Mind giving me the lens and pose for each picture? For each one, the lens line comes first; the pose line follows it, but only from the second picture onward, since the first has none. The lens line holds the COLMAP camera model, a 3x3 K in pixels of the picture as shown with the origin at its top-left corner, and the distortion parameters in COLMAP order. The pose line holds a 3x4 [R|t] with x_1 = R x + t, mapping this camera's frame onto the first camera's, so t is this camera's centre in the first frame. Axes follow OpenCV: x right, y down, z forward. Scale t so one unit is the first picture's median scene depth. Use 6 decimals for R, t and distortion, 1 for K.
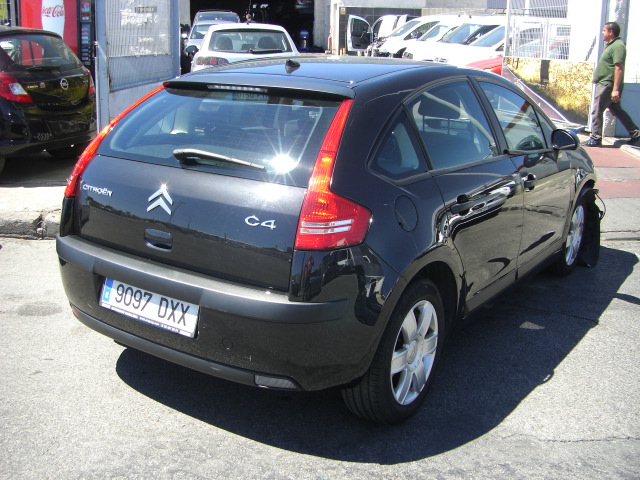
lens RADIAL K [[700.9, 0, 320.0], [0, 700.9, 240.0], [0, 0, 1]] dist [-0.162042, 0.017485]
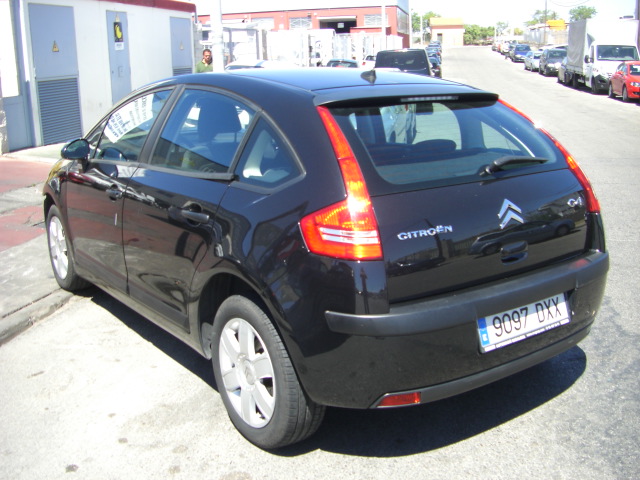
lens RADIAL K [[738.6, 0, 320.0], [0, 738.6, 240.0], [0, 0, 1]] dist [-0.098372, 0.010982]
pose [[0.336509, -0.257099, 0.905904, -1.254526], [0.266495, 0.948682, 0.170247, -0.266993], [-0.903184, 0.184129, 0.387756, 0.837753]]
